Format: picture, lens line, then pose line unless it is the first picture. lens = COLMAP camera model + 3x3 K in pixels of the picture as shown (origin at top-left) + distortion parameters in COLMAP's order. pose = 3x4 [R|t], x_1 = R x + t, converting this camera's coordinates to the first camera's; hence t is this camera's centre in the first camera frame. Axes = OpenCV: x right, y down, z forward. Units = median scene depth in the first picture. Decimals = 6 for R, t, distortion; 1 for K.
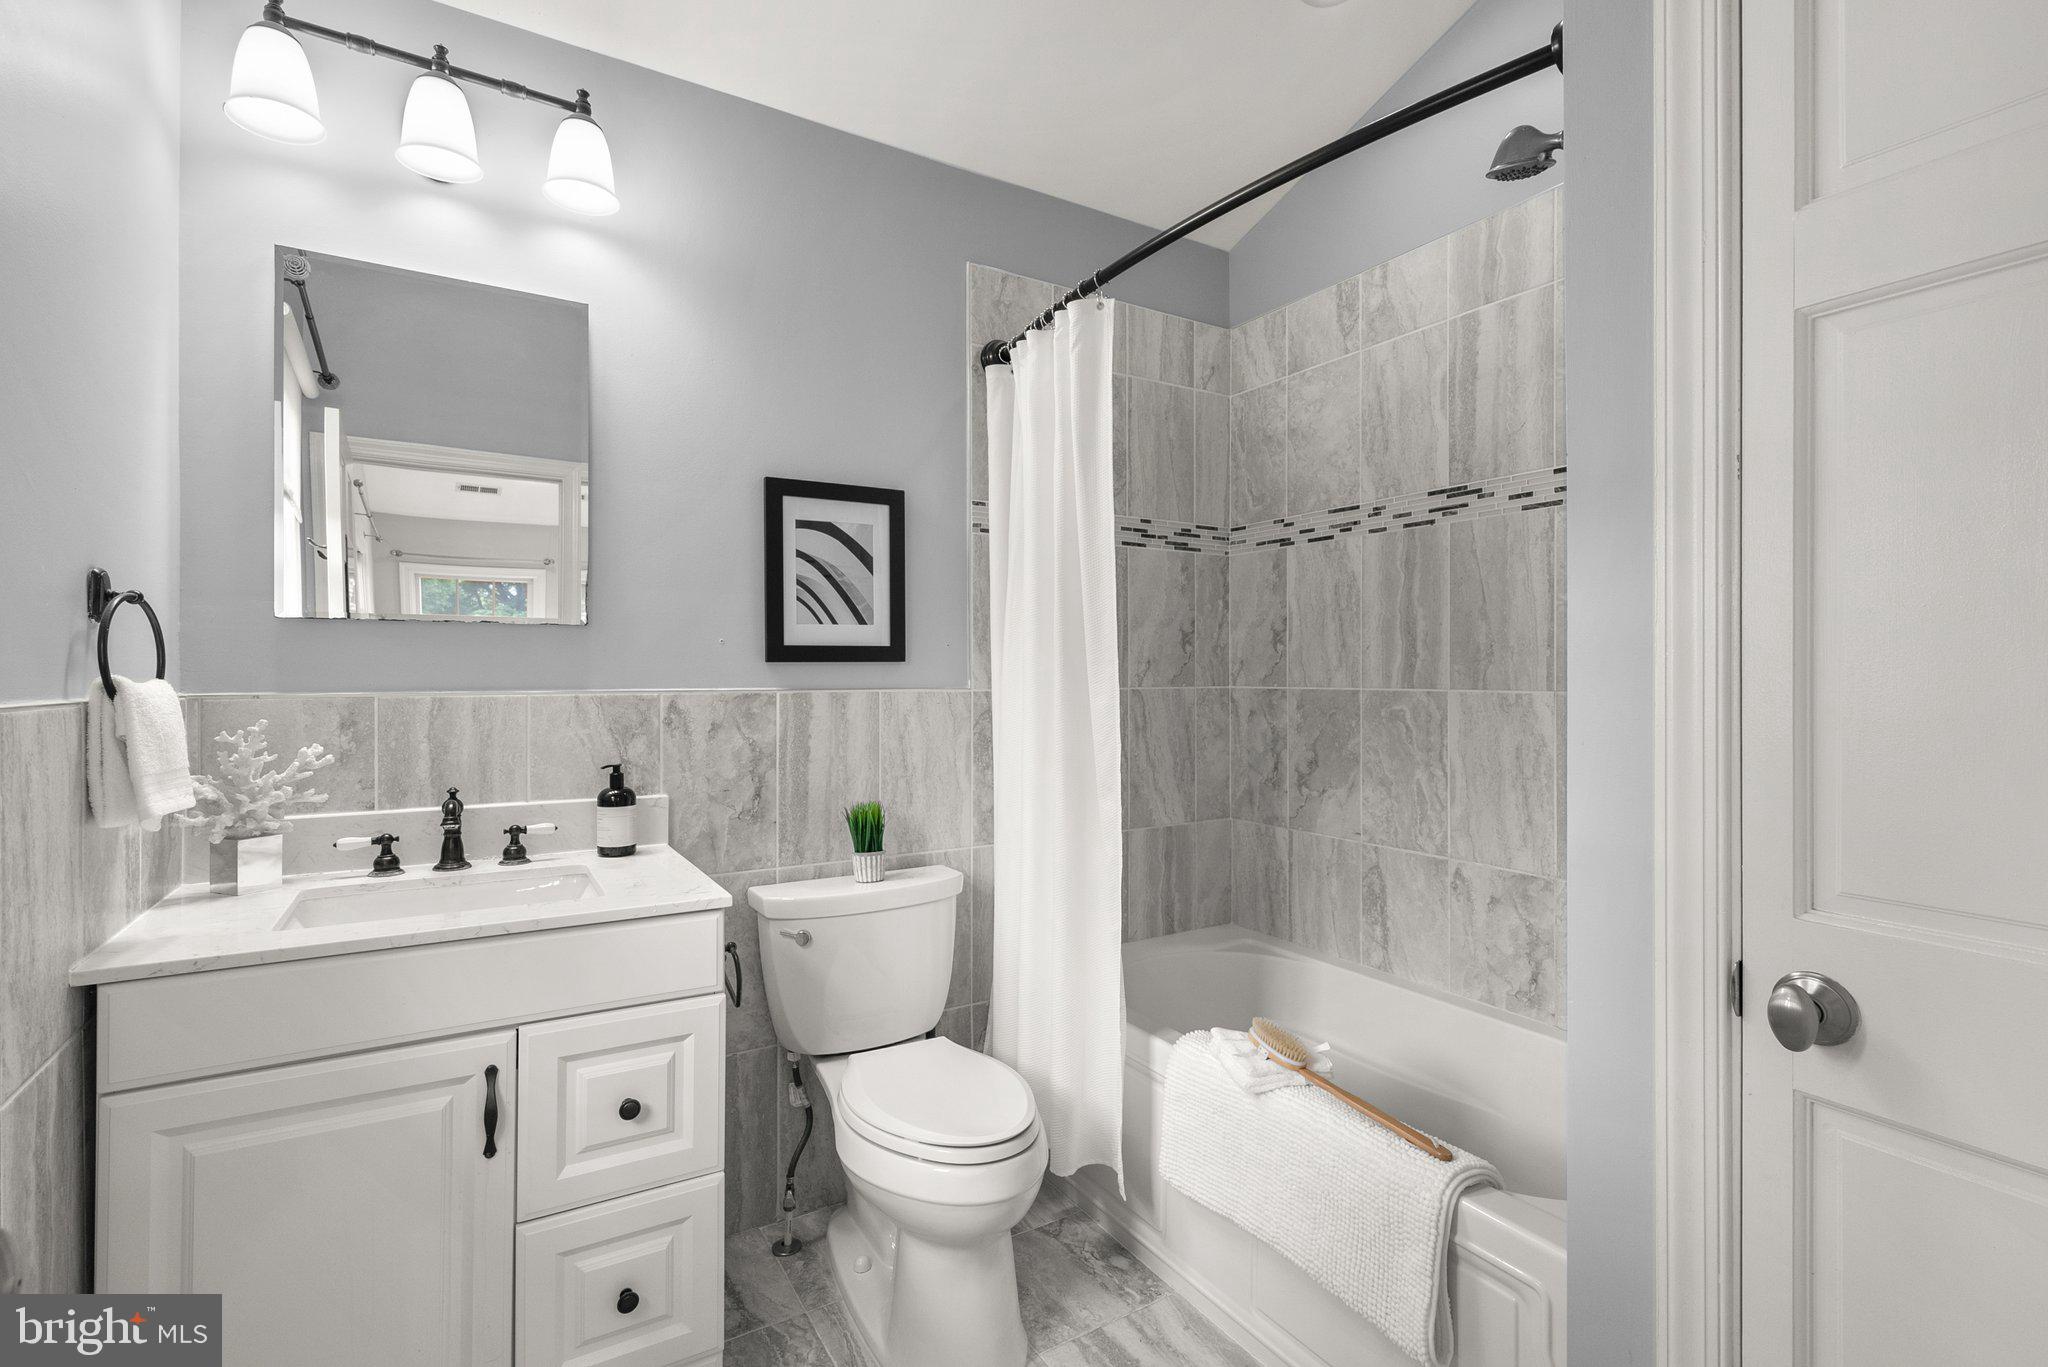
lens RADIAL K [[943.7, 0, 1020.3], [0, 943.7, 682.9], [0, 0, 1]] dist [-0.007276, 0.002557]
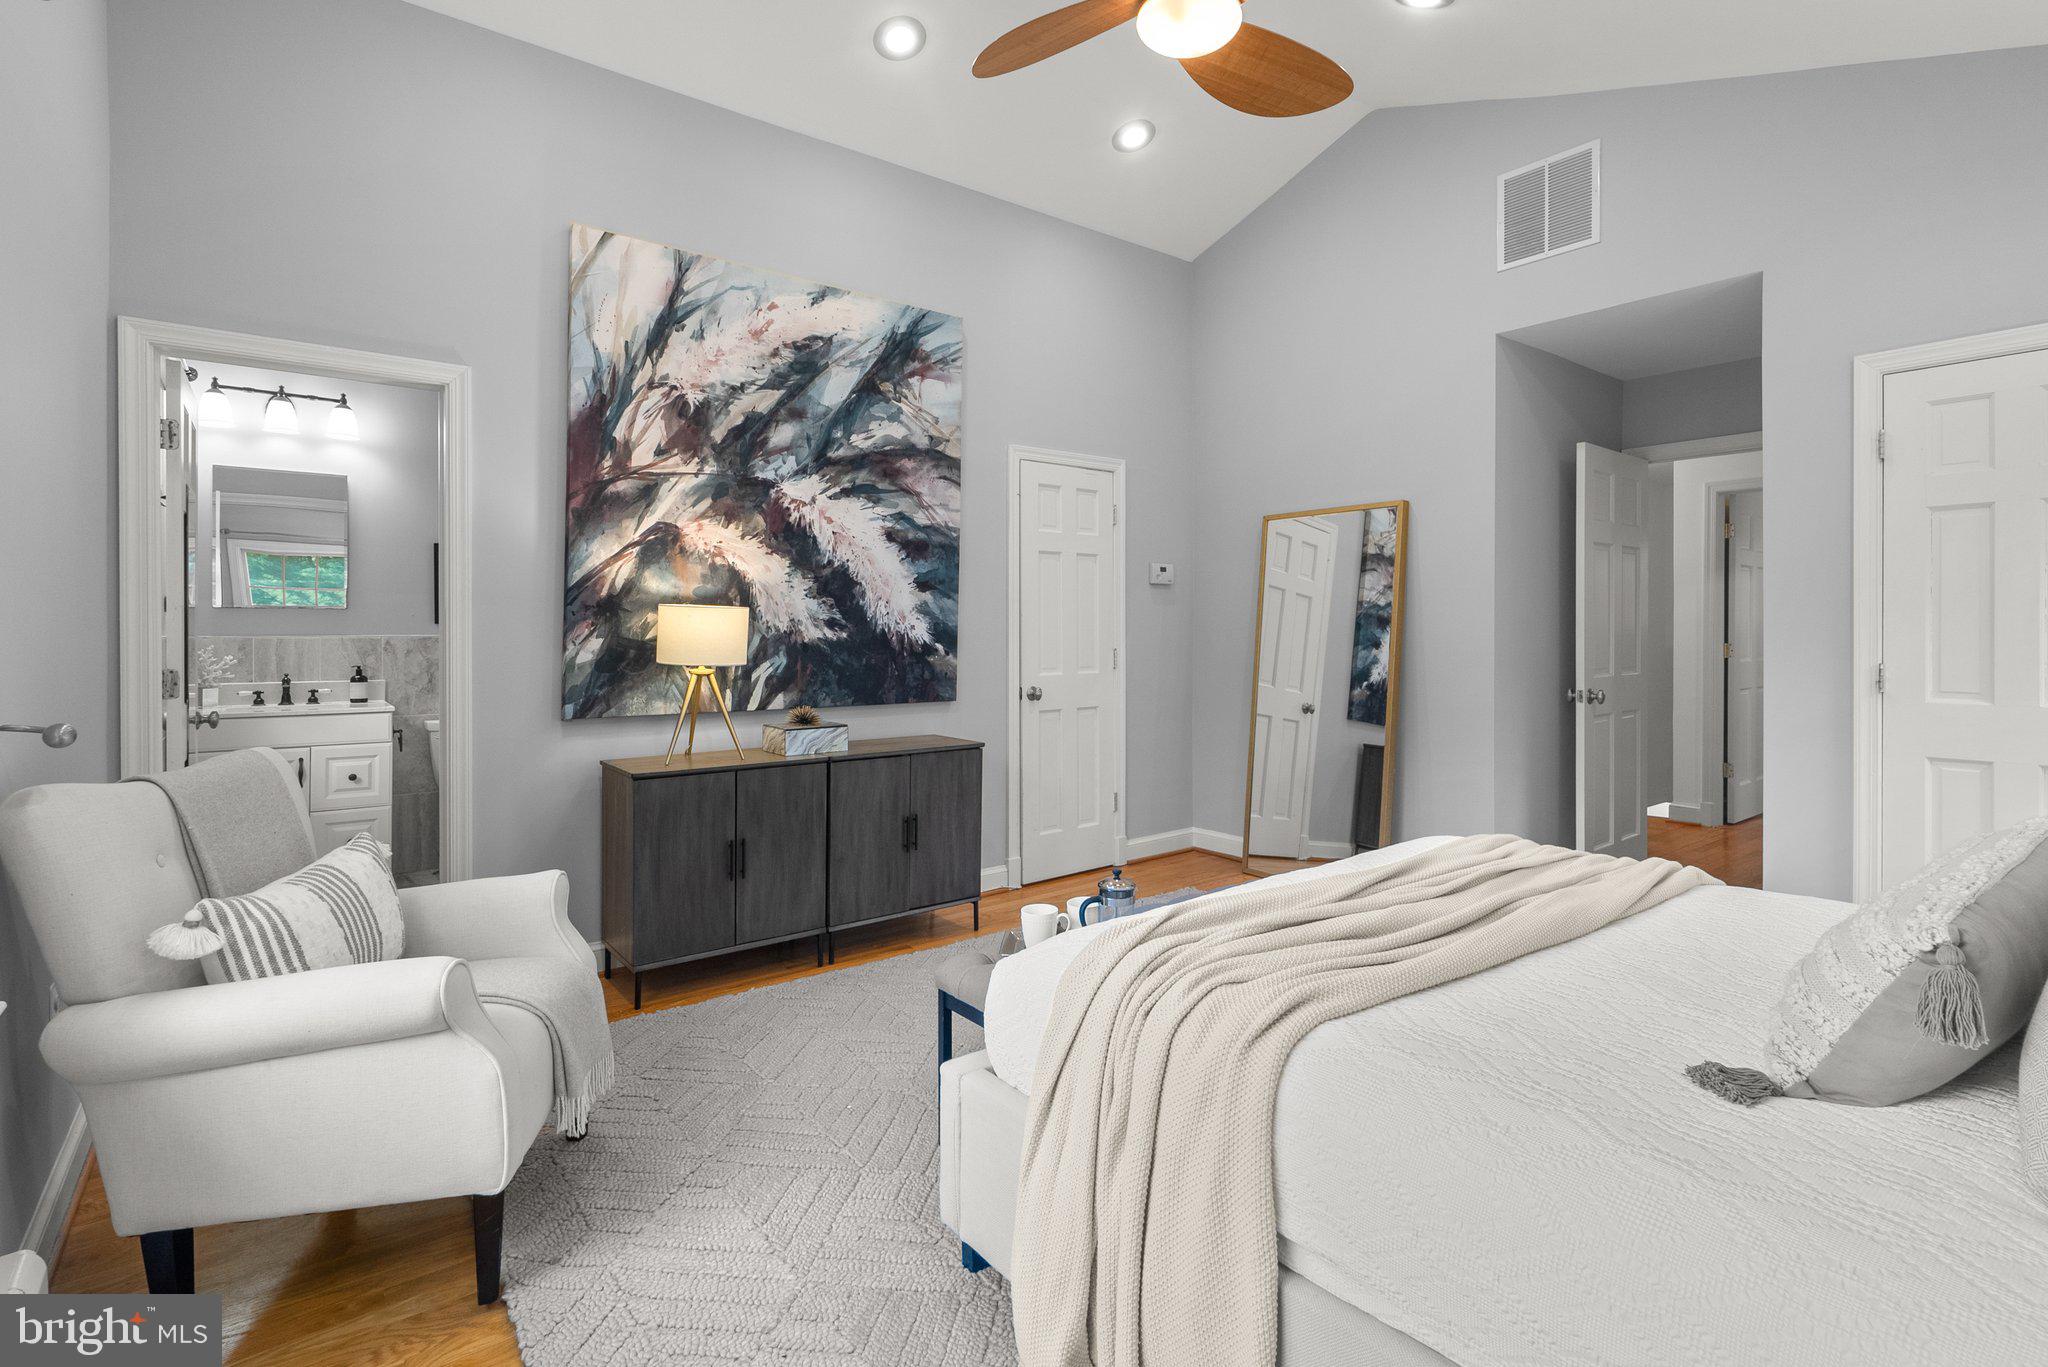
lens RADIAL K [[943.7, 0, 1022.7], [0, 943.7, 632.5], [0, 0, 1]] dist [-0.007276, 0.002557]
pose [[0.991629, -0.000789, 0.129118, 1.046569], [0.001253, 0.999993, -0.003507, 0.011892], [-0.129115, 0.003639, 0.991623, -1.784762]]
